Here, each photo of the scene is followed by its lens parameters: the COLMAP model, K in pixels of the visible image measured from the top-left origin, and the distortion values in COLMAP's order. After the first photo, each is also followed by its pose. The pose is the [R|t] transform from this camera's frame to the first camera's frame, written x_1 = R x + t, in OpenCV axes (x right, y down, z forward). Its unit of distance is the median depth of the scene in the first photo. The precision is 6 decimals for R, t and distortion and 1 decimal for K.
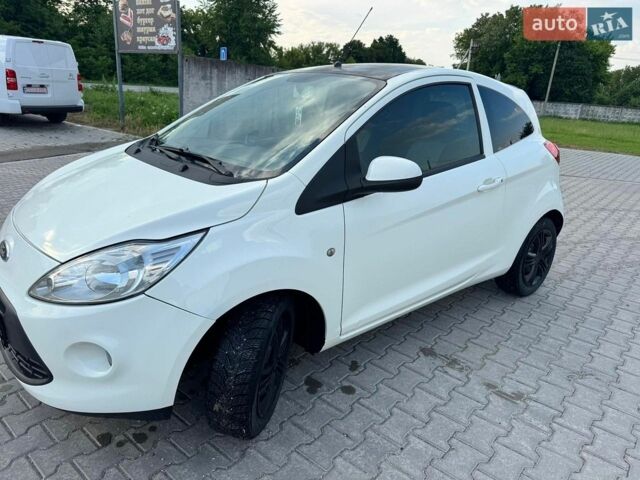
lens RADIAL K [[471.0, 0, 320.0], [0, 471.0, 240.0], [0, 0, 1]] dist [0.006760, -0.010157]
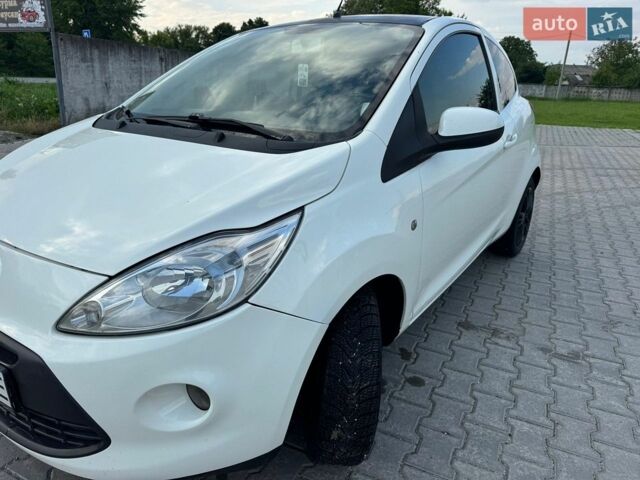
lens RADIAL K [[471.0, 0, 320.0], [0, 471.0, 240.0], [0, 0, 1]] dist [0.006760, -0.010157]
pose [[0.966819, -0.113025, 0.229098, -0.246529], [0.106319, 0.993468, 0.041450, -0.000287], [-0.232287, -0.015718, 0.972520, 0.160821]]
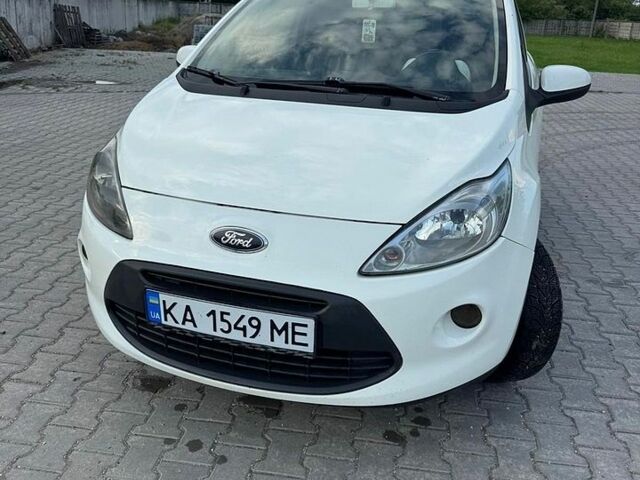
lens RADIAL K [[617.5, 0, 329.6], [0, 617.5, 241.5], [0, 0, 1]] dist [0.111837, -0.242668]
pose [[0.843718, -0.215317, 0.491709, -0.725270], [0.181046, 0.976497, 0.116949, -0.043432], [-0.505333, -0.009650, 0.862870, 0.082841]]
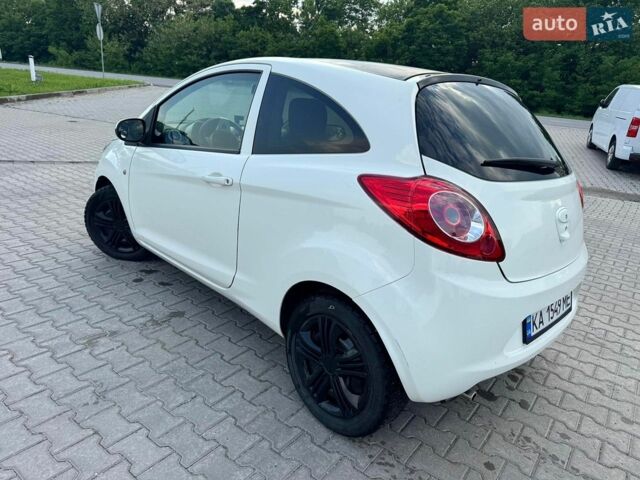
lens RADIAL K [[443.6, 0, 312.2], [0, 443.6, 239.7], [0, 0, 1]] dist [-0.014103, -0.002585]
pose [[0.053111, 0.261397, -0.963769, 1.201092], [-0.382610, 0.896805, 0.222149, -0.269976], [0.922382, 0.356950, 0.147643, 1.079844]]
